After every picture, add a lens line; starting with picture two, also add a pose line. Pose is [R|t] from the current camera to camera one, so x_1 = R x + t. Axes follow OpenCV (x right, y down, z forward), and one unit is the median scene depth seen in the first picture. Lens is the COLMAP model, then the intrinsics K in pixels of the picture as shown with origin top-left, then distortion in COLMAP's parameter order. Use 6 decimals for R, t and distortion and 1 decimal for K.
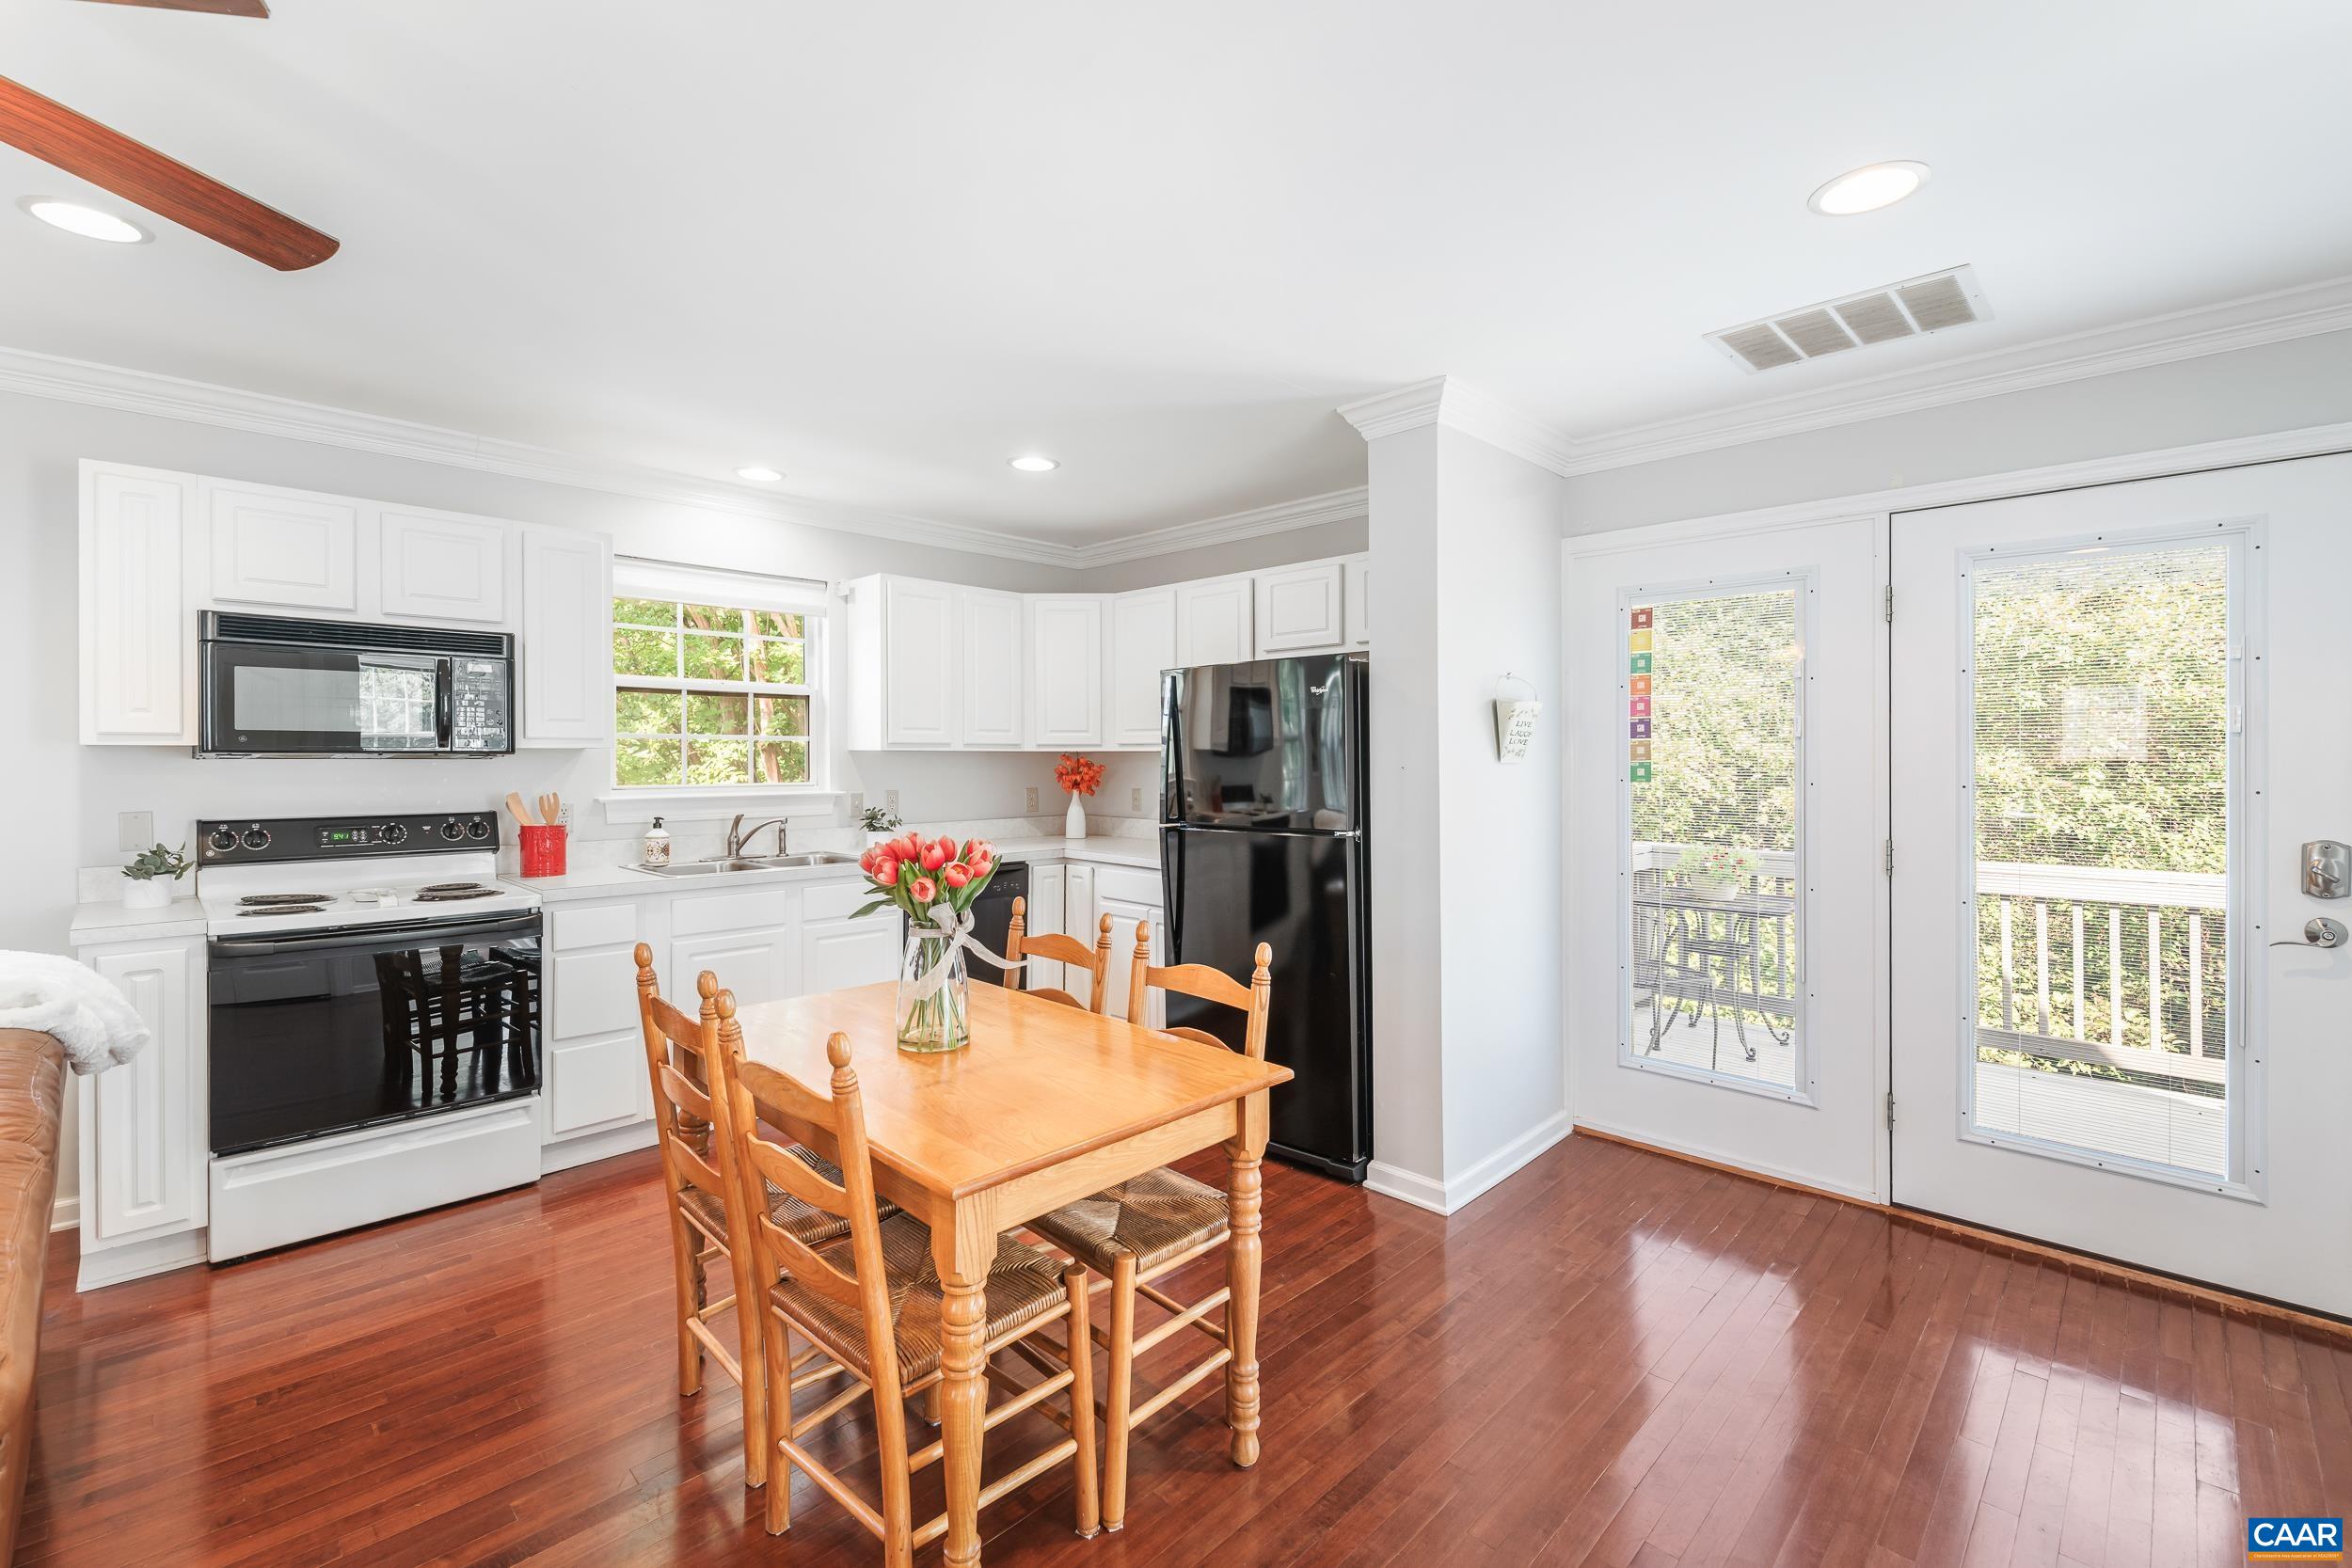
lens RADIAL K [[1016.0, 0, 1182.9], [0, 1016.0, 775.9], [0, 0, 1]] dist [0.003223, -0.000260]
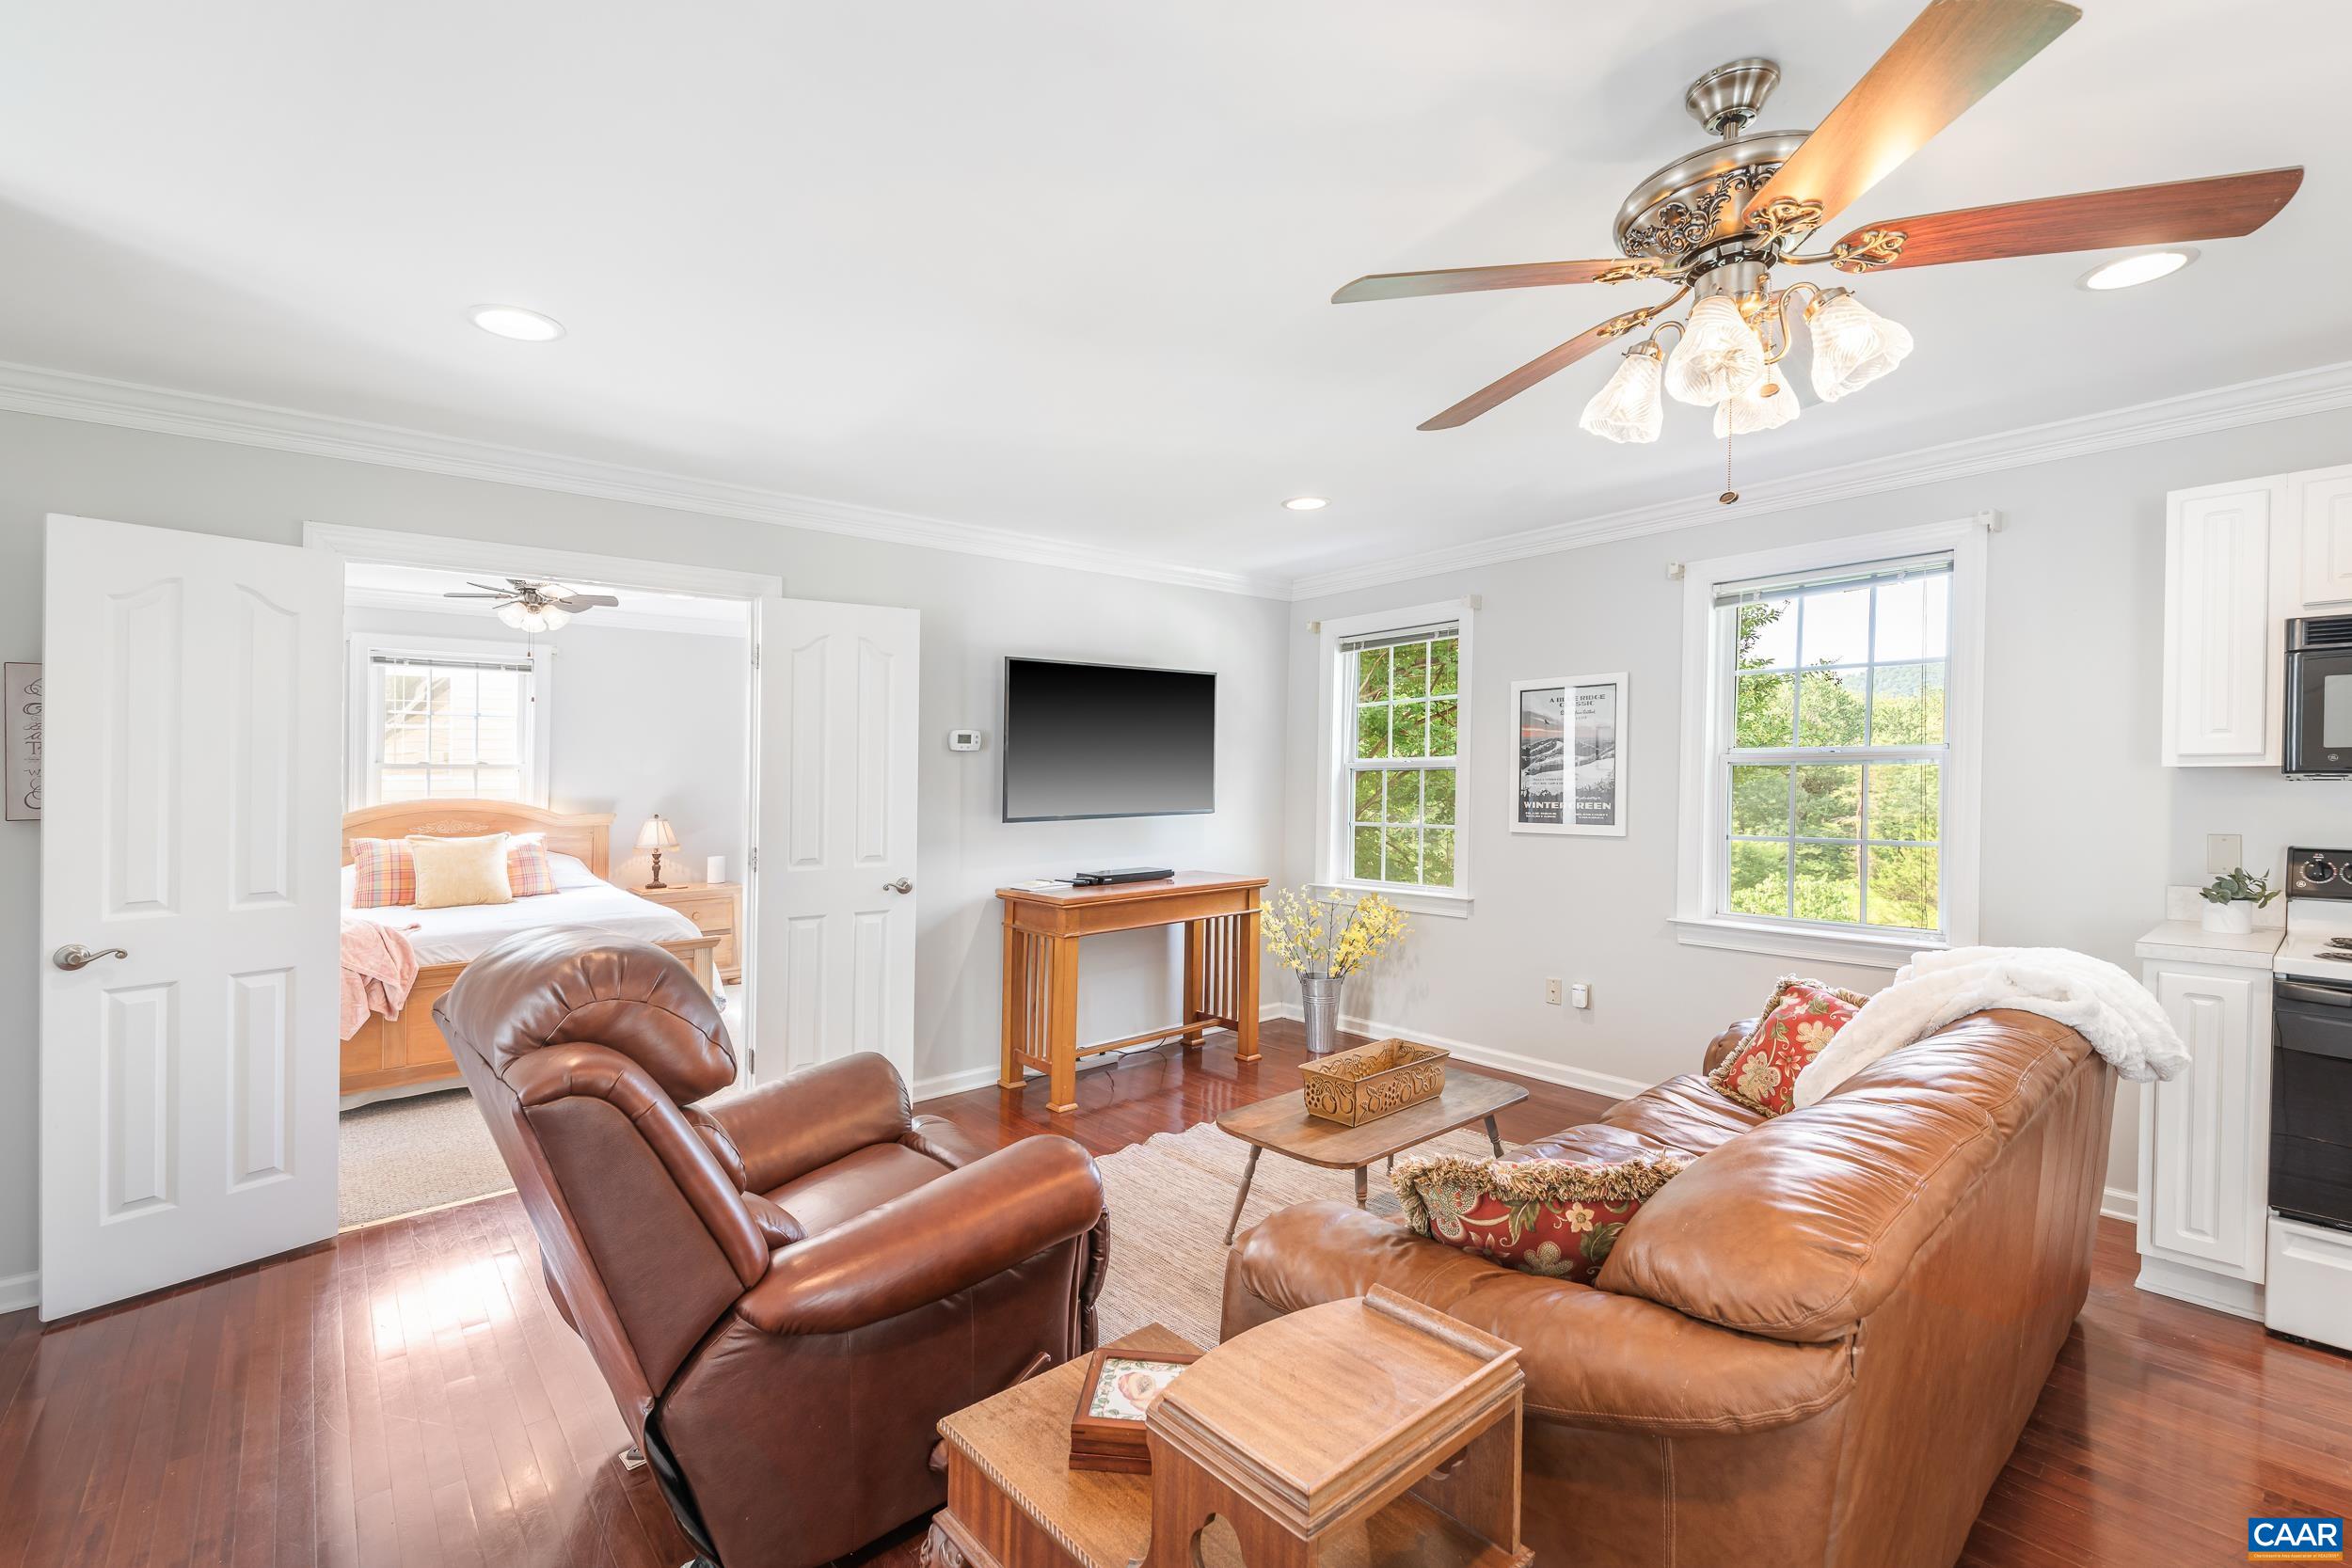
lens RADIAL K [[1021.8, 0, 1167.9], [0, 1021.8, 782.8], [0, 0, 1]] dist [-0.000623, 0.000286]
pose [[-0.098011, 0.002097, -0.995183, 0.052859], [-0.016700, 0.999854, 0.003752, -0.001002], [0.995045, 0.016987, -0.097962, 0.080113]]
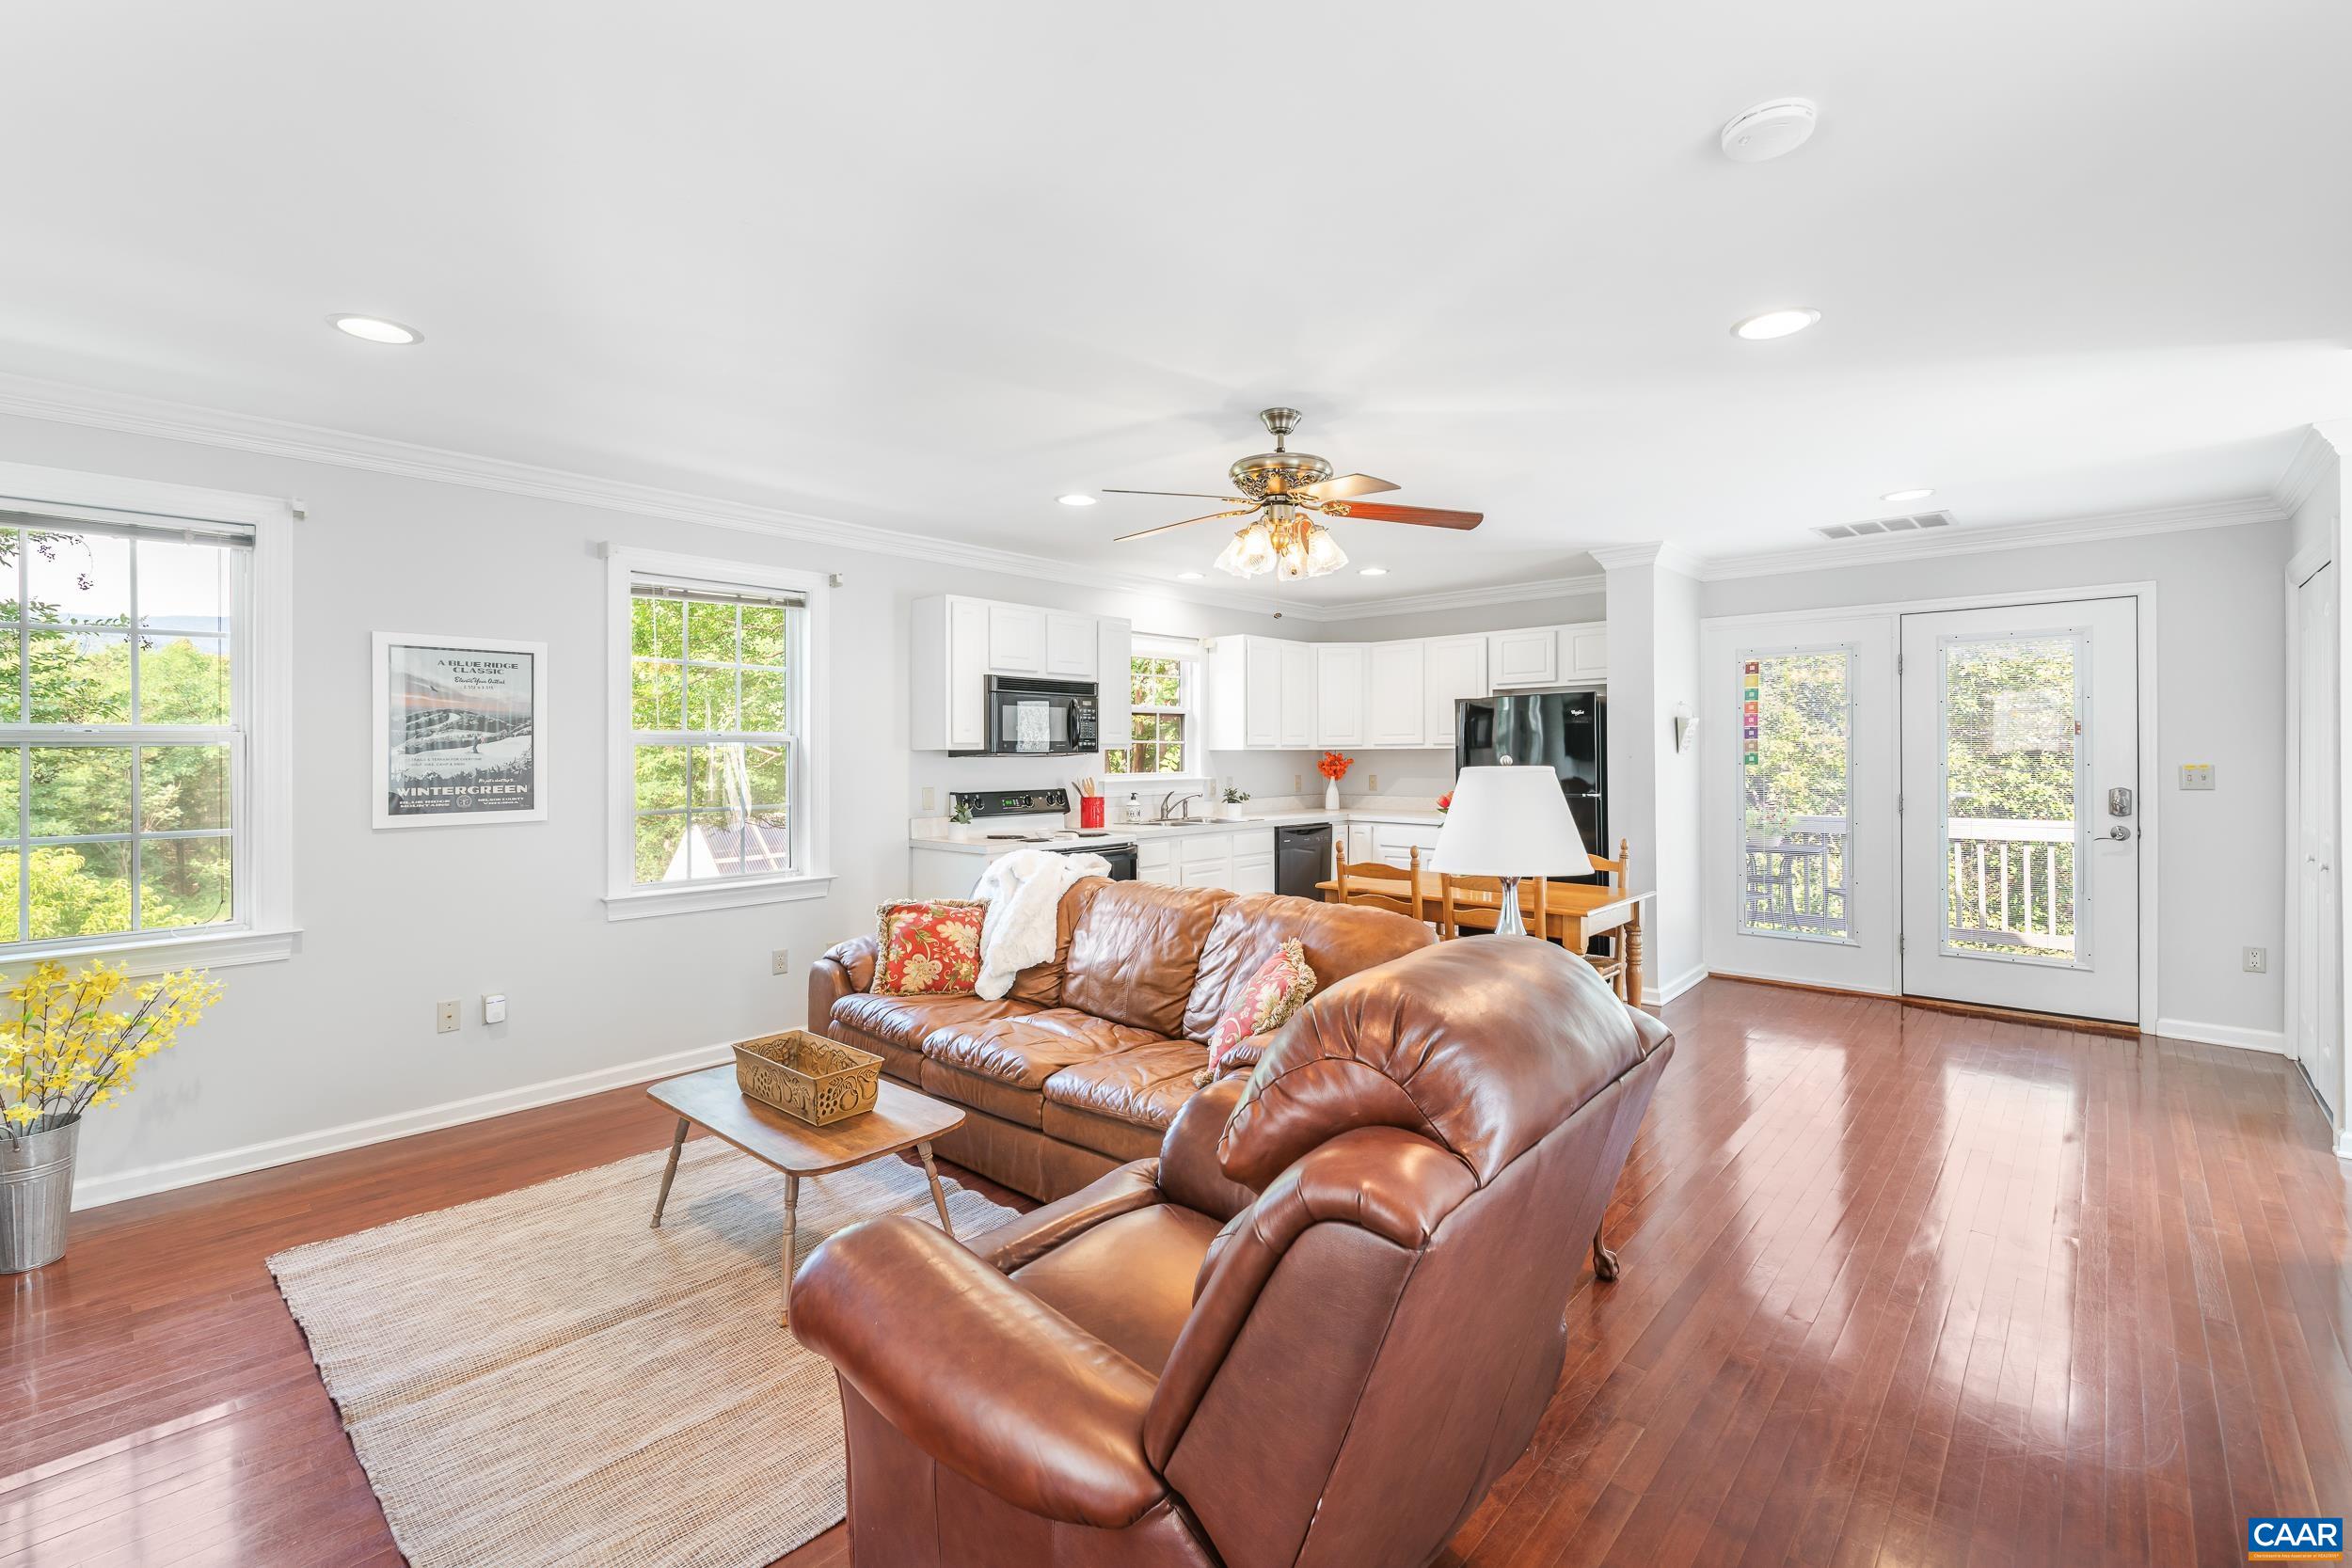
lens RADIAL K [[1021.8, 0, 1167.9], [0, 1021.8, 782.8], [0, 0, 1]] dist [-0.000623, 0.000286]
pose [[0.999419, -0.009383, 0.032752, -0.667897], [0.009170, 0.999936, 0.006654, 0.018578], [-0.032812, -0.006350, 0.999441, -0.773210]]
